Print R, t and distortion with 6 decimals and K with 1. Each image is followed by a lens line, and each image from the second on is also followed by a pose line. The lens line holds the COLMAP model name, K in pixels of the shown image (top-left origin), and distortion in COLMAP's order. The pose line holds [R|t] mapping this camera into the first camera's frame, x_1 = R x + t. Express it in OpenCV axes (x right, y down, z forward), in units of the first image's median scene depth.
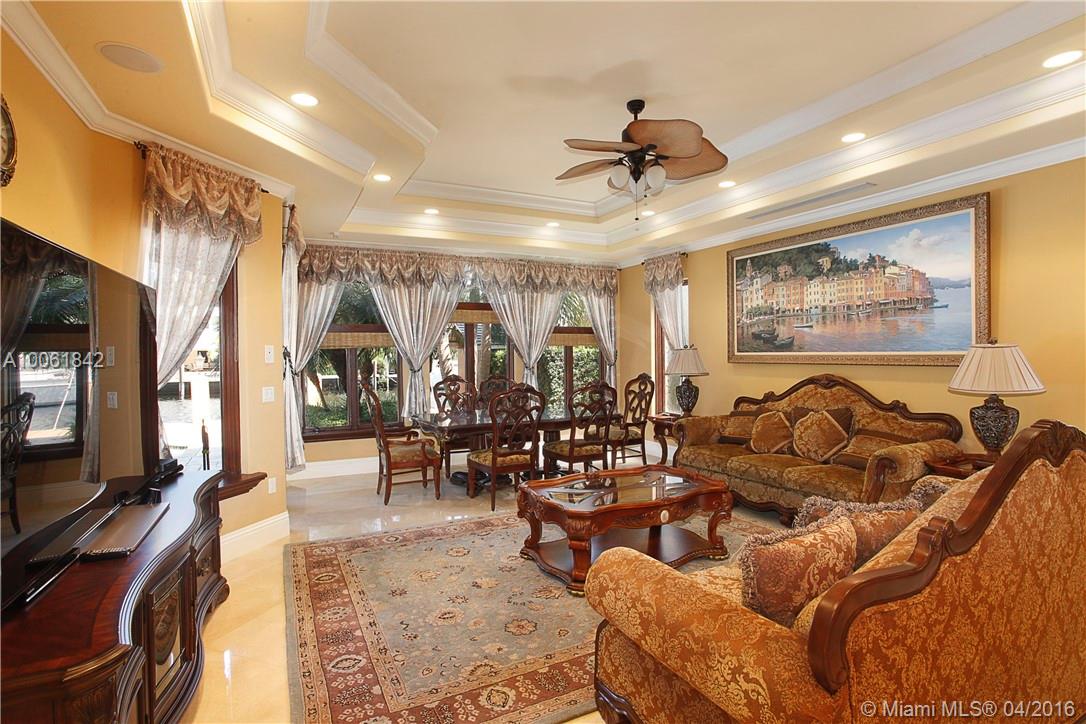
lens RADIAL K [[524.4, 0, 543.6], [0, 524.4, 358.4], [0, 0, 1]] dist [-0.013099, 0.002280]
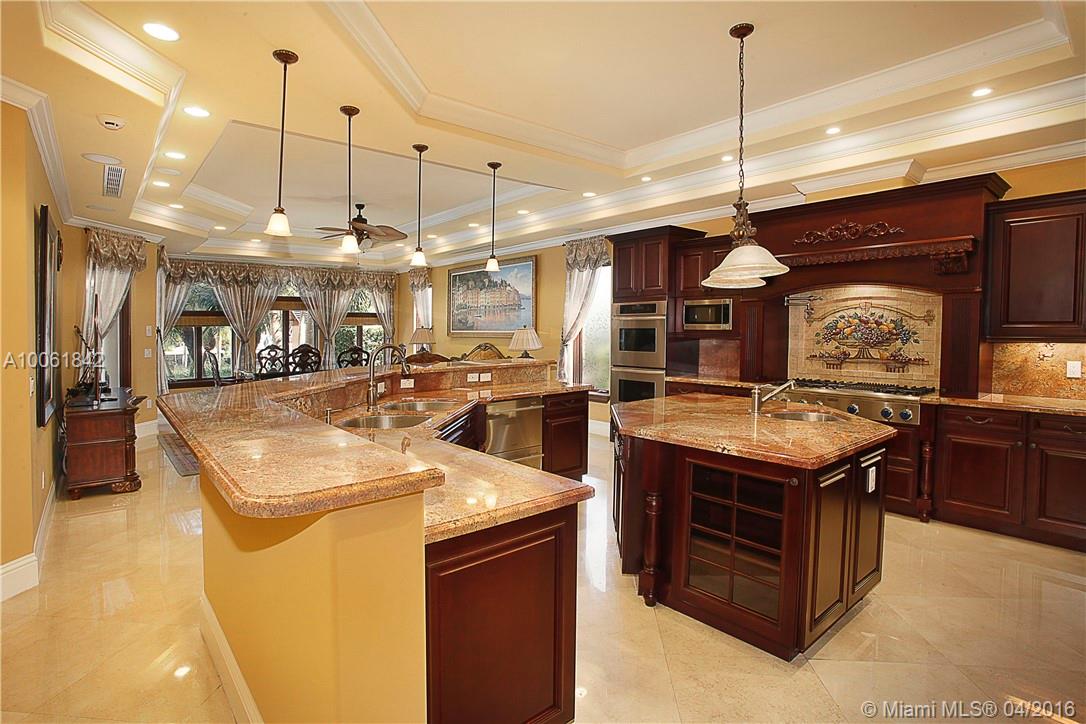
lens RADIAL K [[524.4, 0, 524.5], [0, 524.4, 336.4], [0, 0, 1]] dist [-0.013099, 0.002280]
pose [[0.976543, -0.001391, 0.215317, 0.248607], [0.000058, 0.999981, 0.006195, -0.003167], [-0.215322, -0.006037, 0.976525, -0.740834]]
